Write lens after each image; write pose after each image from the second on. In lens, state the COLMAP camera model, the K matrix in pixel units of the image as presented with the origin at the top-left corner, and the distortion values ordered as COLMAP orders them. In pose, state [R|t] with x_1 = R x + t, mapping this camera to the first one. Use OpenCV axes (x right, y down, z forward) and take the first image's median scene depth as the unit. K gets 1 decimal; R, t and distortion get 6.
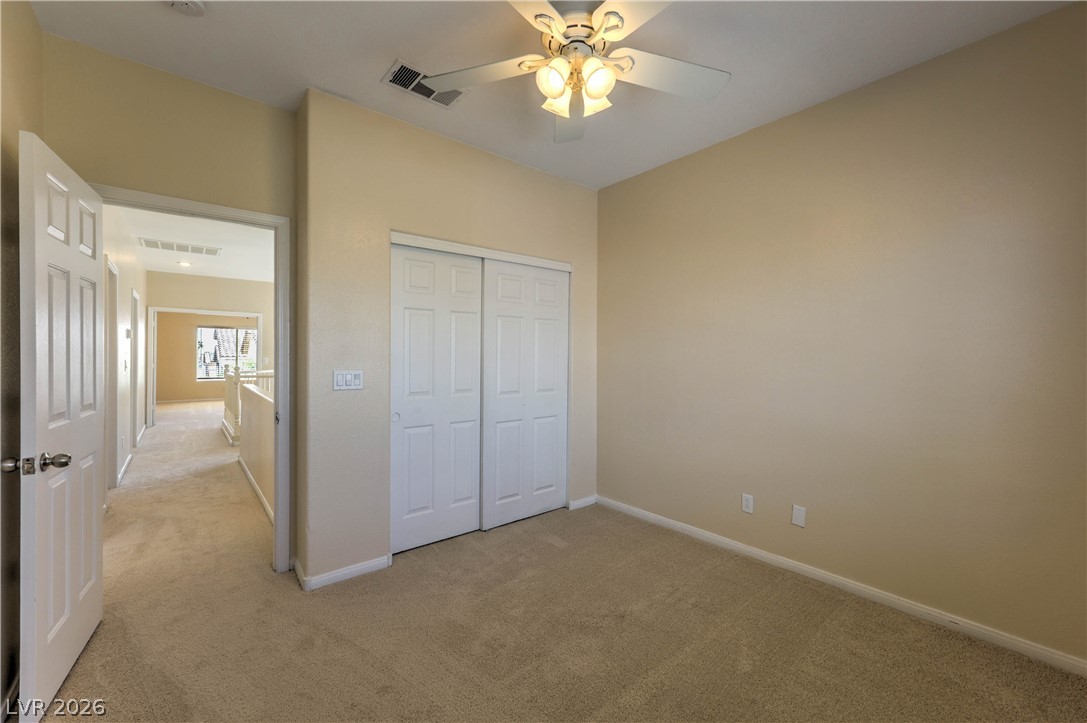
lens RADIAL K [[438.8, 0, 543.5], [0, 438.8, 361.5], [0, 0, 1]] dist [0.000189, 0.000011]
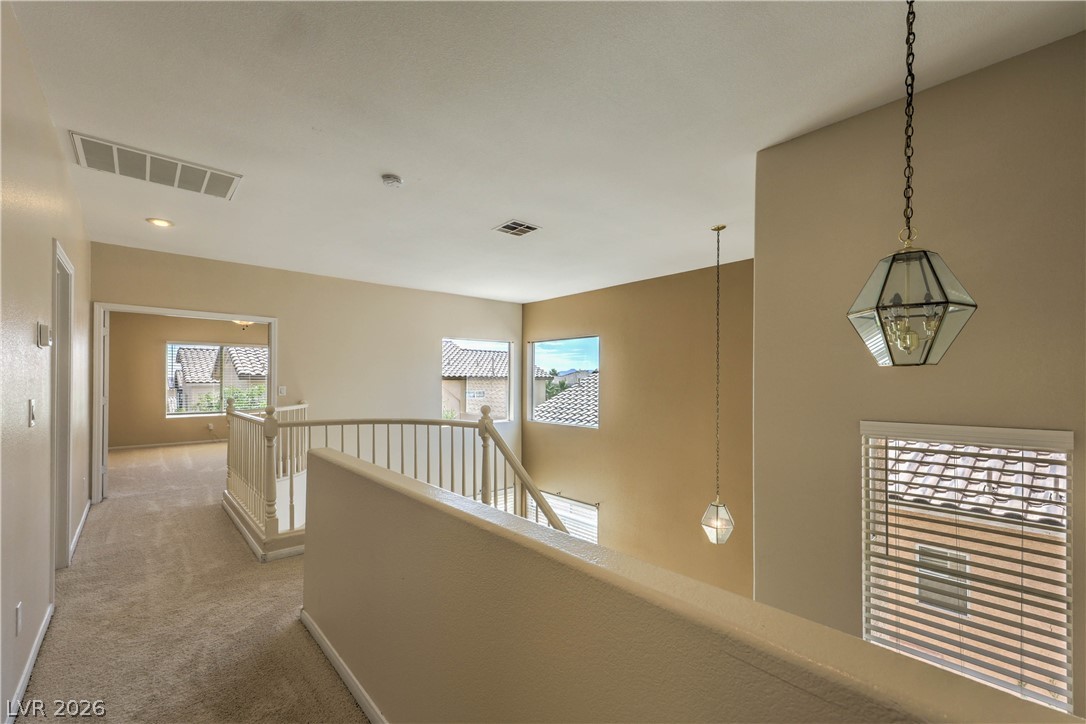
lens RADIAL K [[450.7, 0, 541.5], [0, 450.7, 380.7], [0, 0, 1]] dist [-0.000305, -0.000070]
pose [[0.998969, -0.008880, 0.044525, -0.337378], [0.009214, 0.999931, -0.007297, -0.009304], [-0.044457, 0.007700, 0.998982, 0.380197]]
